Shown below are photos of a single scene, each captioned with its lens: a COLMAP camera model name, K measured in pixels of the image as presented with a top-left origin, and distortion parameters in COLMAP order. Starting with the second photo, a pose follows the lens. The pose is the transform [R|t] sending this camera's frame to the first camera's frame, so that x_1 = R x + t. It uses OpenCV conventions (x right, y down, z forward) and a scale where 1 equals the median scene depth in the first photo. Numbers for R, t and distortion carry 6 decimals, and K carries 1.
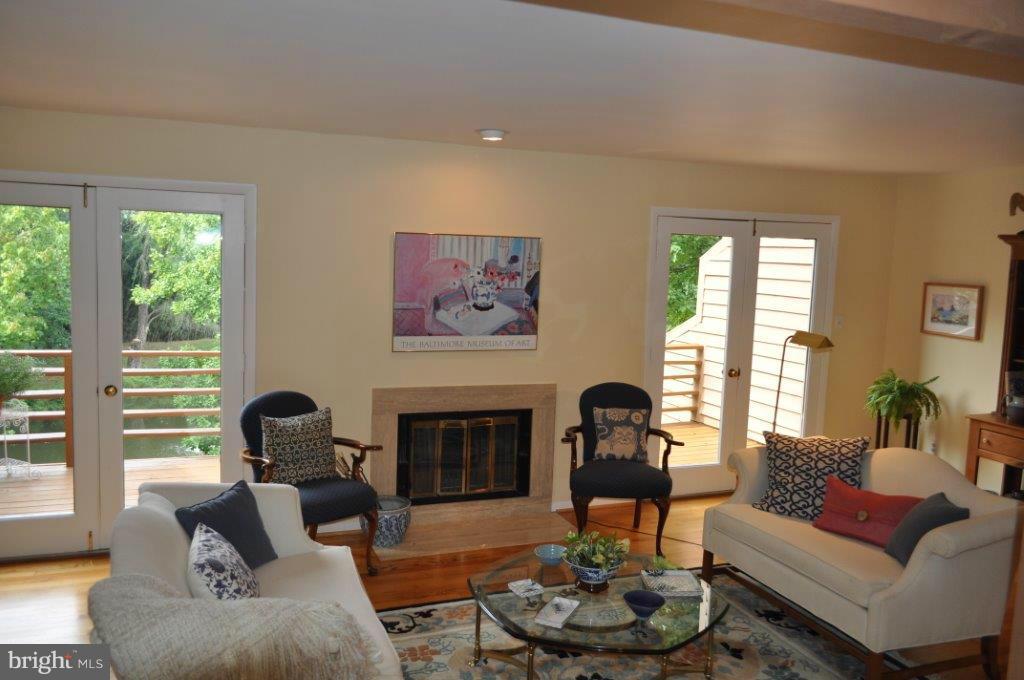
lens RADIAL K [[798.7, 0, 516.8], [0, 798.7, 341.5], [0, 0, 1]] dist [-0.013000, -0.010498]
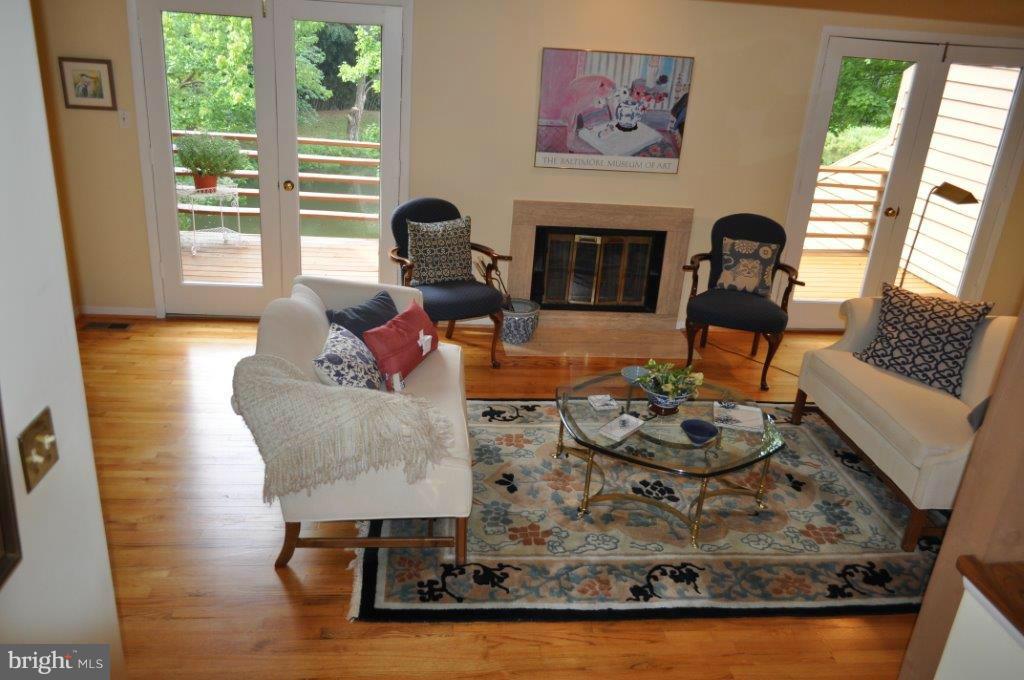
lens RADIAL K [[798.7, 0, 515.3], [0, 798.7, 344.4], [0, 0, 1]] dist [-0.013000, -0.010498]
pose [[0.964630, 0.129036, -0.229869, 0.091807], [-0.063071, 0.959652, 0.274024, -0.048600], [0.255953, -0.249834, 0.933847, -0.049946]]
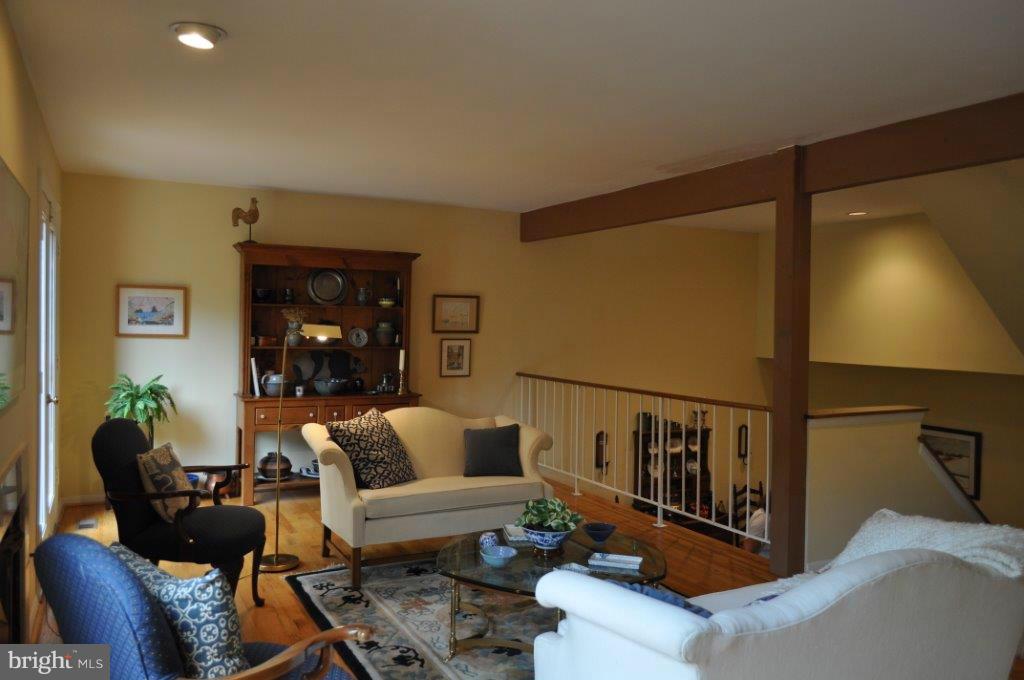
lens RADIAL K [[798.7, 0, 511.8], [0, 798.7, 337.0], [0, 0, 1]] dist [-0.013000, -0.010498]
pose [[-0.122244, -0.060572, 0.990650, -0.600132], [0.088514, 0.993493, 0.071668, -0.043519], [-0.988545, 0.096448, -0.116088, 0.742235]]
